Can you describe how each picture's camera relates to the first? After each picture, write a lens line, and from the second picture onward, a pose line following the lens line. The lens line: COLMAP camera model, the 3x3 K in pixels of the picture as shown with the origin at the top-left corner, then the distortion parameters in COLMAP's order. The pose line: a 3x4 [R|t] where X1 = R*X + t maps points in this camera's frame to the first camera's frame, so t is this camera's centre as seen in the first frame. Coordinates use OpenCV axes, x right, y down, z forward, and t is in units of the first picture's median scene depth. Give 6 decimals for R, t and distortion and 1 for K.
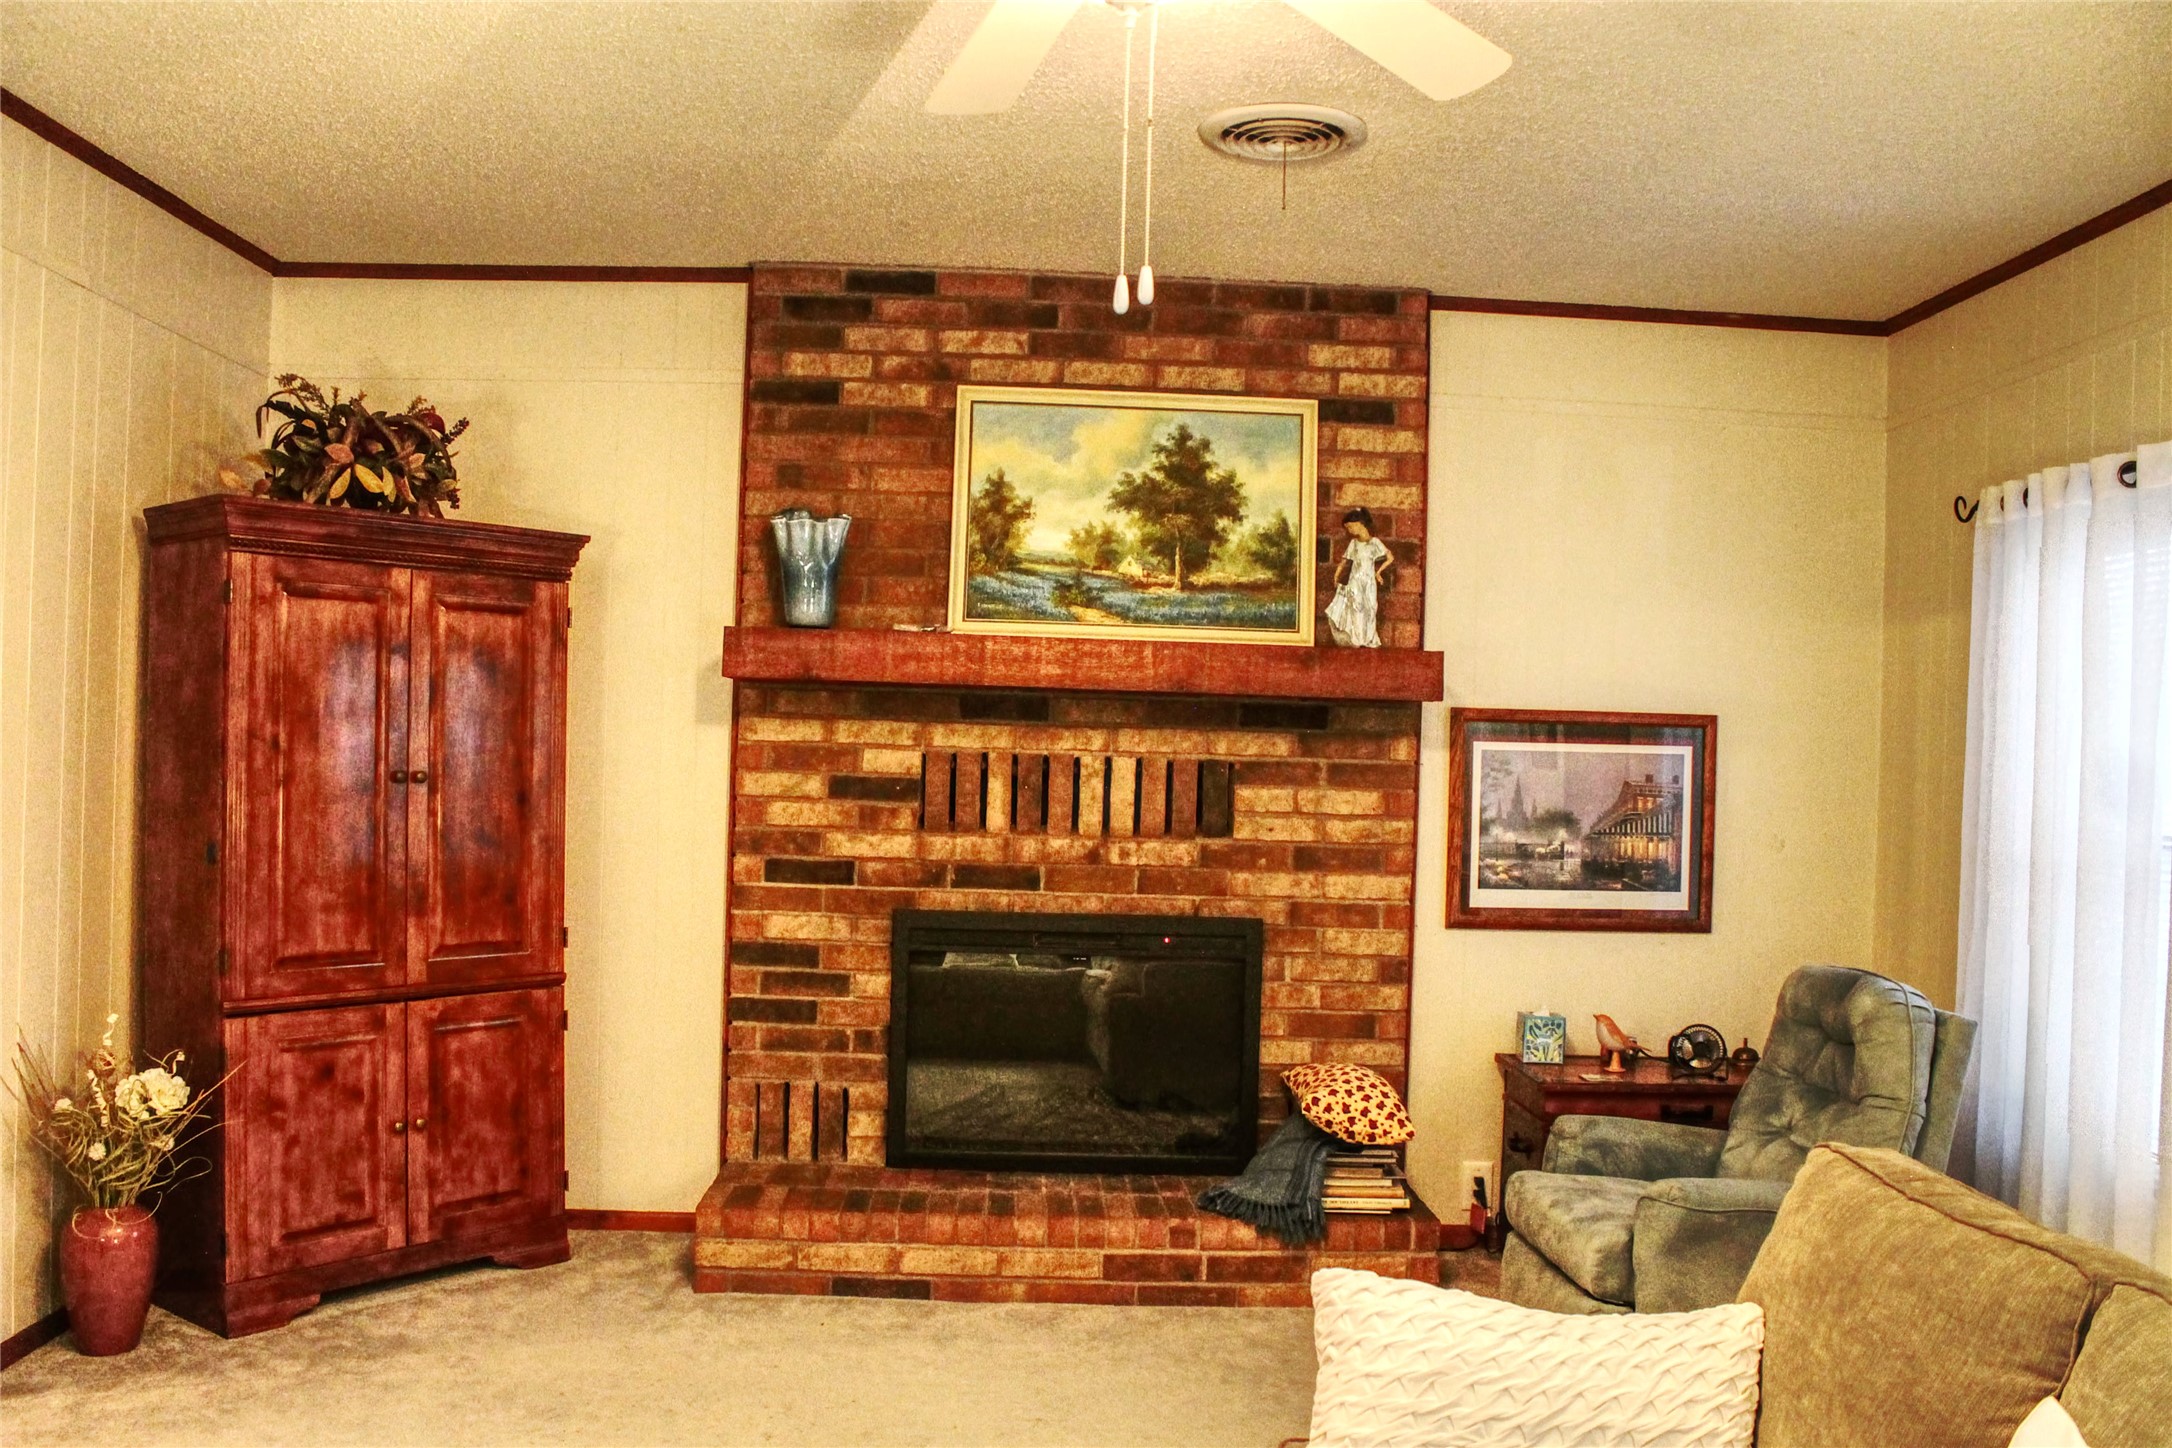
lens RADIAL K [[1871.1, 0, 1087.4], [0, 1871.1, 732.2], [0, 0, 1]] dist [-0.127112, 0.057705]
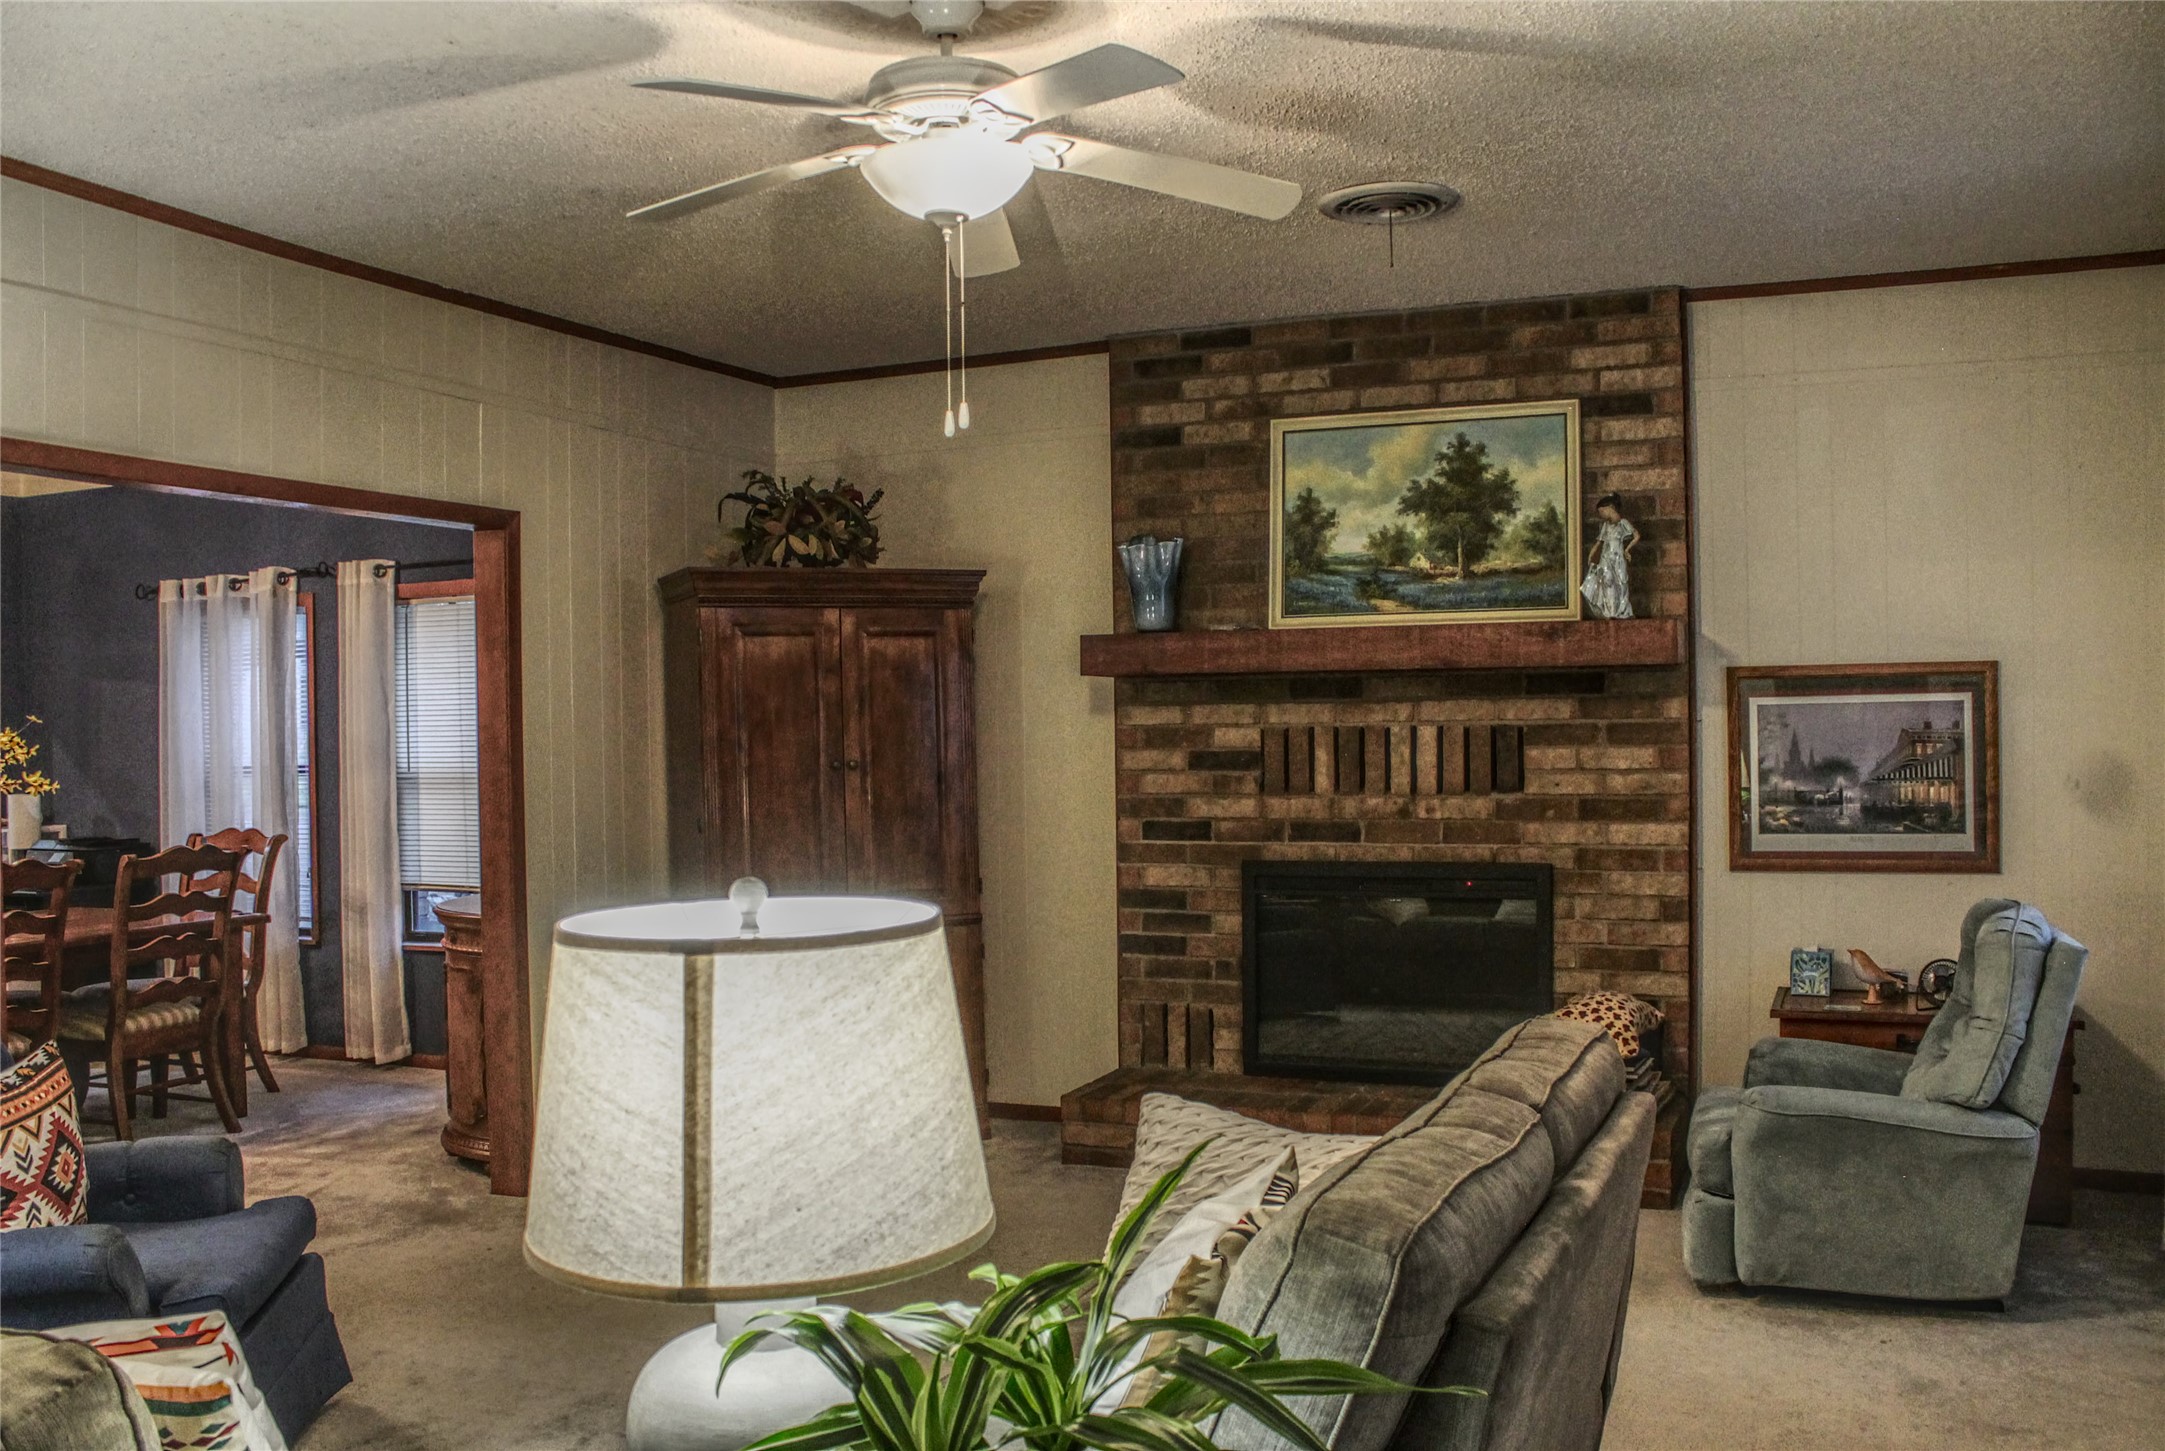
lens RADIAL K [[1865.1, 0, 1083.6], [0, 1865.1, 728.2], [0, 0, 1]] dist [-0.127112, 0.057705]
pose [[0.908079, -0.041792, -0.416708, 0.306333], [0.045530, 0.998962, -0.000968, 0.006312], [0.416316, -0.018094, 0.909040, -0.131283]]
